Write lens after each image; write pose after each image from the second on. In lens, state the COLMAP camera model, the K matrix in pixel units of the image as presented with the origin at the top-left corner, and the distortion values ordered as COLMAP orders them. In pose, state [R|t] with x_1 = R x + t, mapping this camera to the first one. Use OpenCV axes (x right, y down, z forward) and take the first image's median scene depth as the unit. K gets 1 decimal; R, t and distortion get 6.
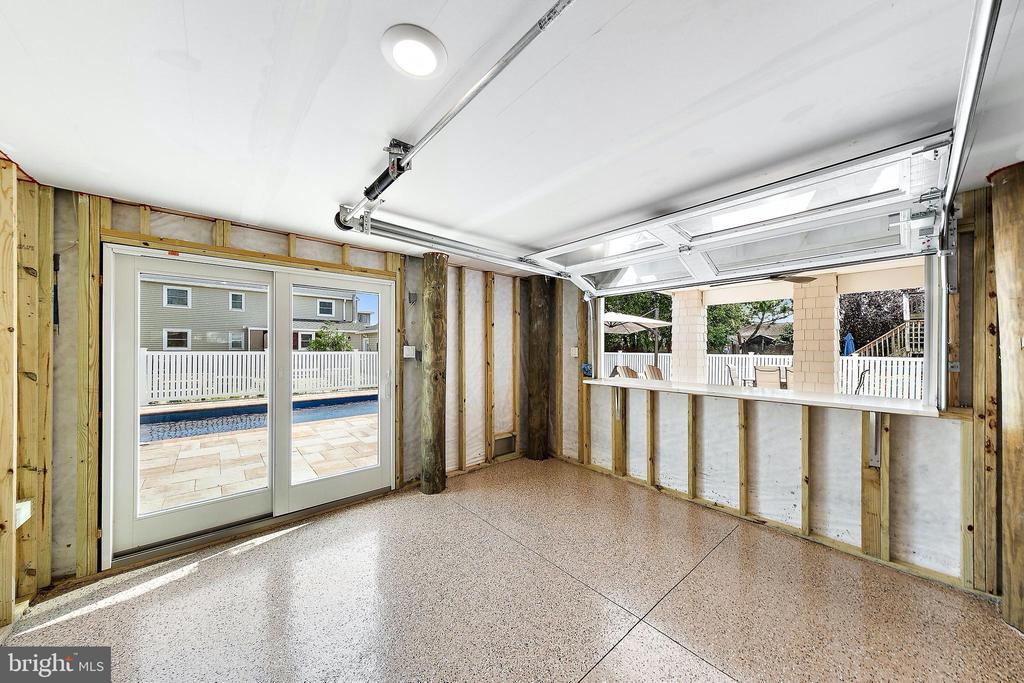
lens RADIAL K [[339.5, 0, 517.5], [0, 339.5, 345.4], [0, 0, 1]] dist [0.000598, -0.000020]
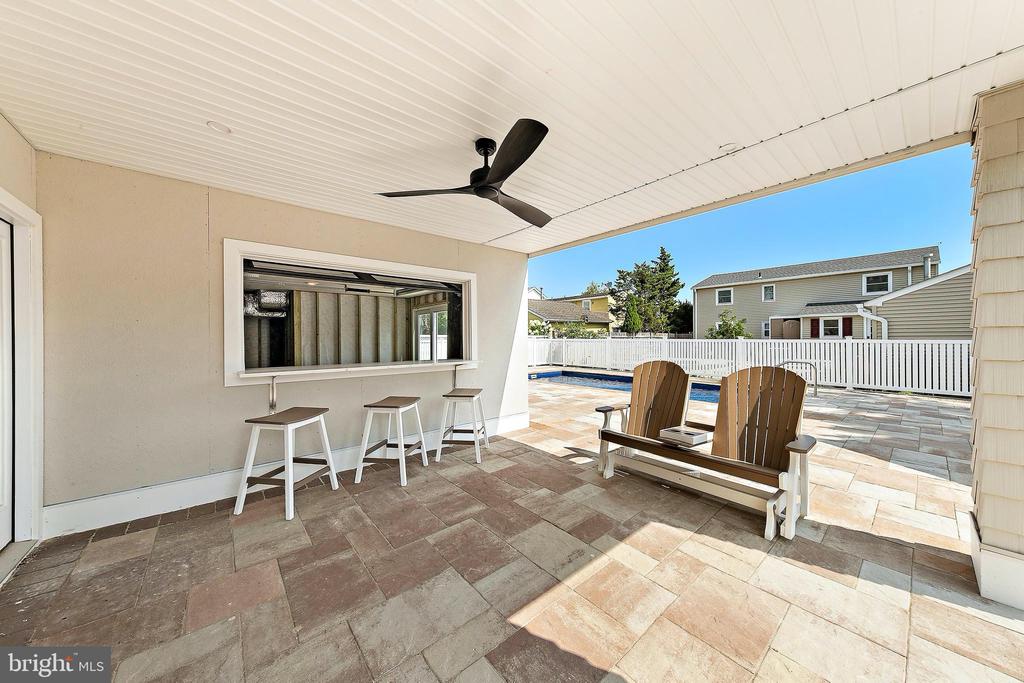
lens RADIAL K [[344.2, 0, 512.0], [0, 344.2, 341.5], [0, 0, 1]] dist [0.001428, 0.000038]
pose [[-0.035691, 0.006897, -0.999339, 0.305158], [0.012844, 0.999897, 0.006442, 0.006544], [0.999280, -0.012606, -0.035776, 0.246771]]
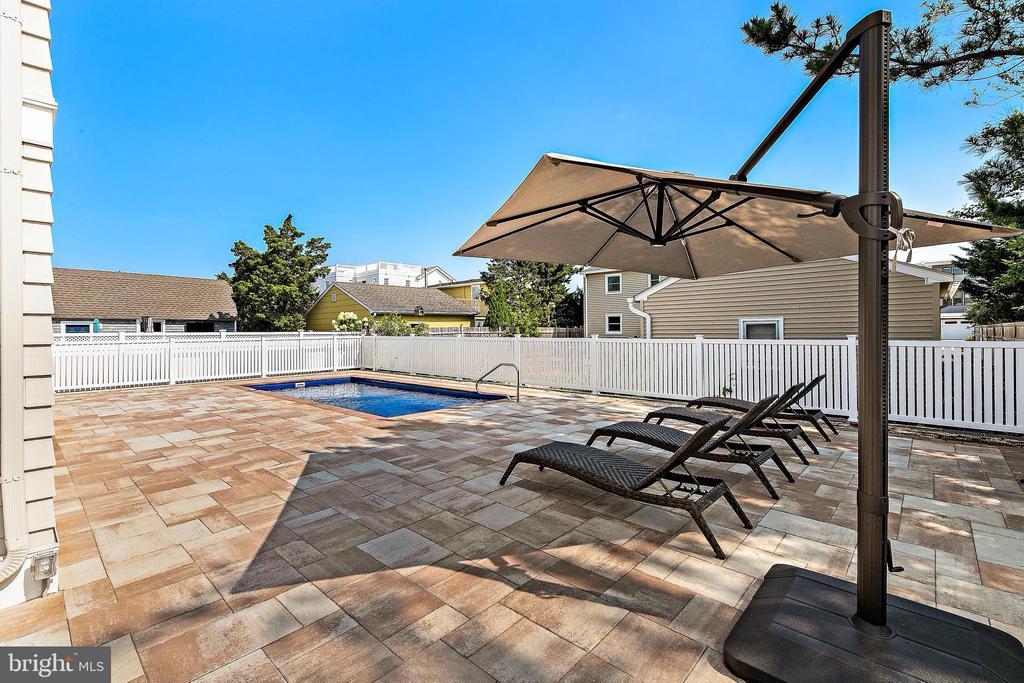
lens RADIAL K [[450.8, 0, 516.5], [0, 450.8, 334.8], [0, 0, 1]] dist [0.001027, -0.000097]
pose [[0.097271, 0.004059, -0.995250, 0.360897], [0.016293, 0.999851, 0.005670, 0.003905], [0.995125, -0.016768, 0.097190, 0.547901]]
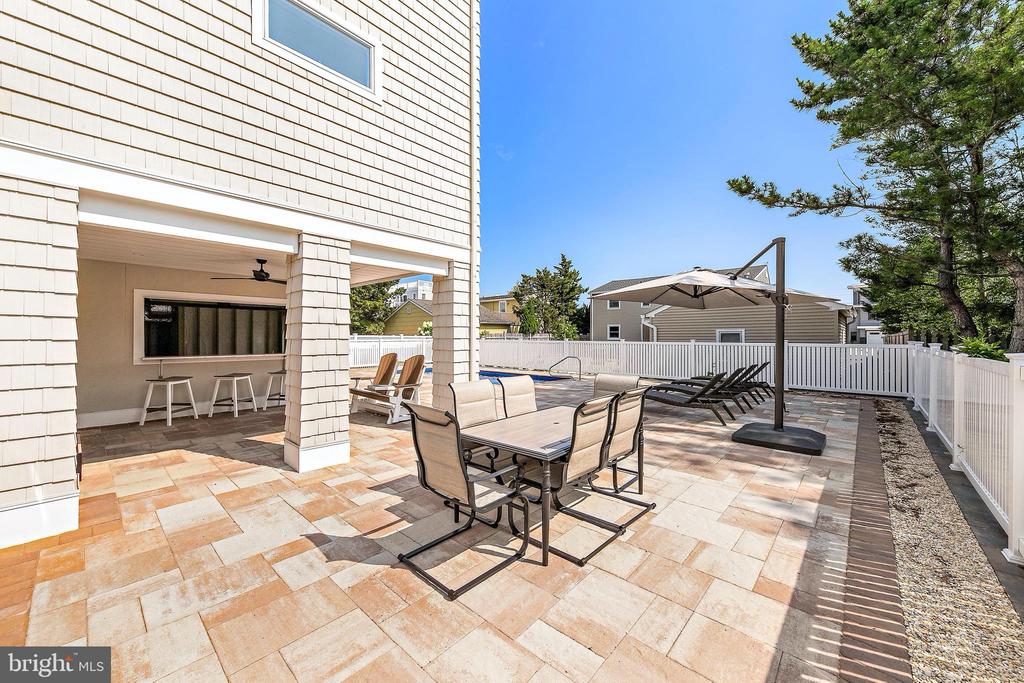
lens RADIAL K [[385.4, 0, 512.5], [0, 385.4, 338.0], [0, 0, 1]] dist [-0.000517, -0.000112]
pose [[0.100047, -0.000966, -0.994982, 0.530479], [0.007219, 0.999974, -0.000245, 0.005163], [0.994956, -0.007158, 0.100052, 0.413581]]
